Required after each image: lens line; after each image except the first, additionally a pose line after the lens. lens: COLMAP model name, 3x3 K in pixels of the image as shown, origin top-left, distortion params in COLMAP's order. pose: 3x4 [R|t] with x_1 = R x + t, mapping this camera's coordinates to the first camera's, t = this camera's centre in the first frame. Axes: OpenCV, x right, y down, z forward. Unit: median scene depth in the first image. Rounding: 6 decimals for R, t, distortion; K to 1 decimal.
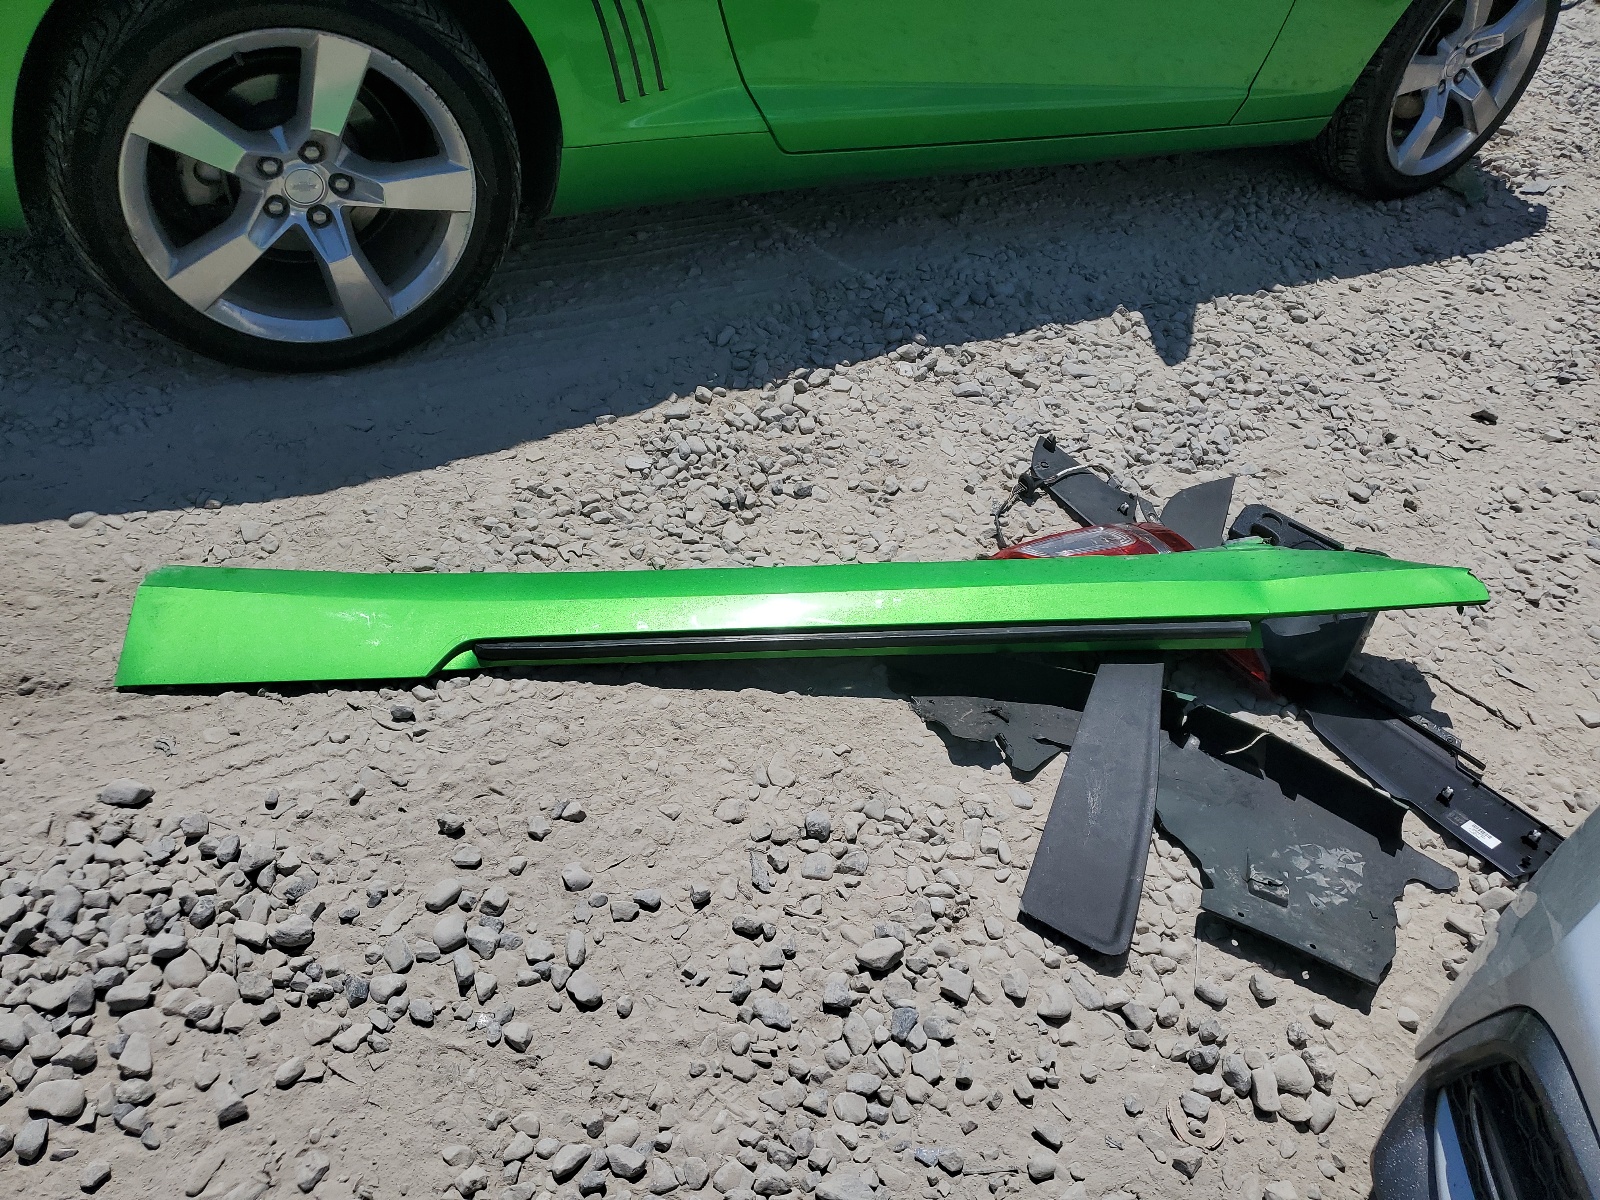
lens RADIAL K [[1169.8, 0, 800.0], [0, 1169.8, 600.0], [0, 0, 1]] dist [0.022002, -0.014421]
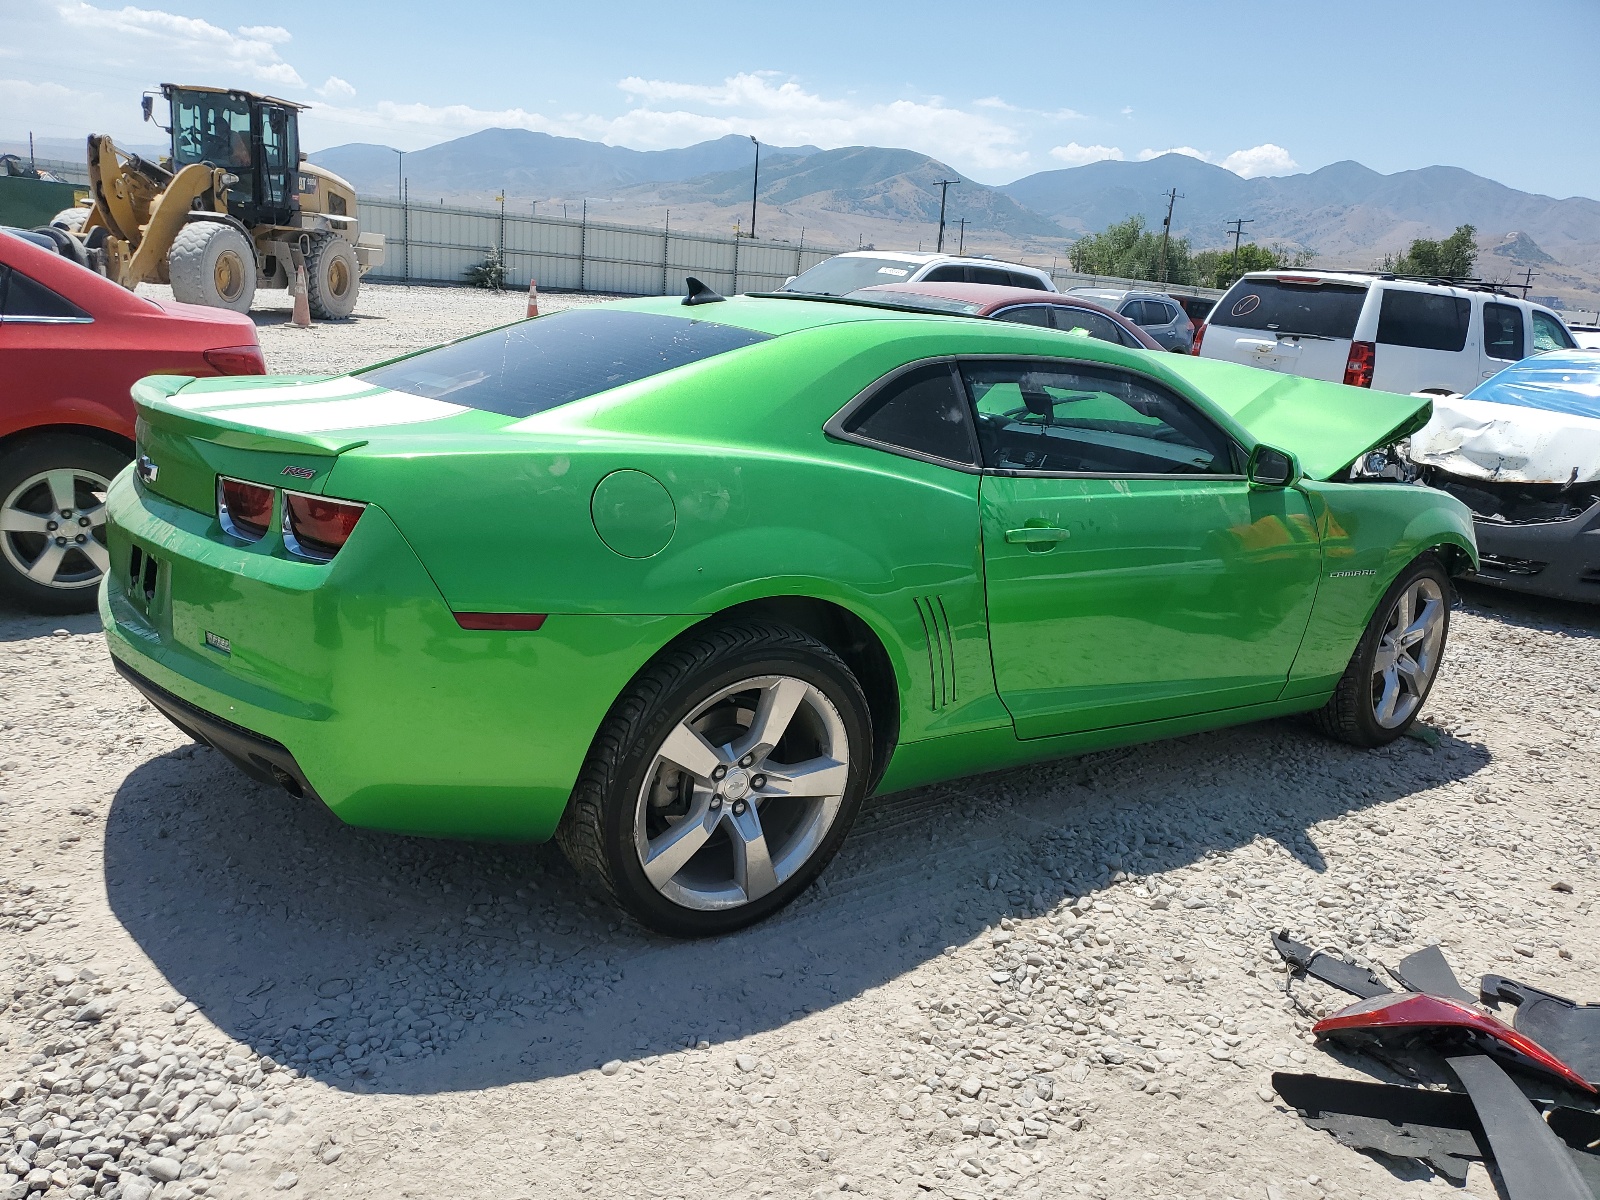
lens RADIAL K [[1169.8, 0, 800.0], [0, 1169.8, 600.0], [0, 0, 1]] dist [0.022002, -0.014421]
pose [[0.986268, -0.063896, 0.152291, -0.483433], [0.130755, 0.865410, -0.483704, 0.100089], [-0.100888, 0.496974, 0.861881, -0.215584]]
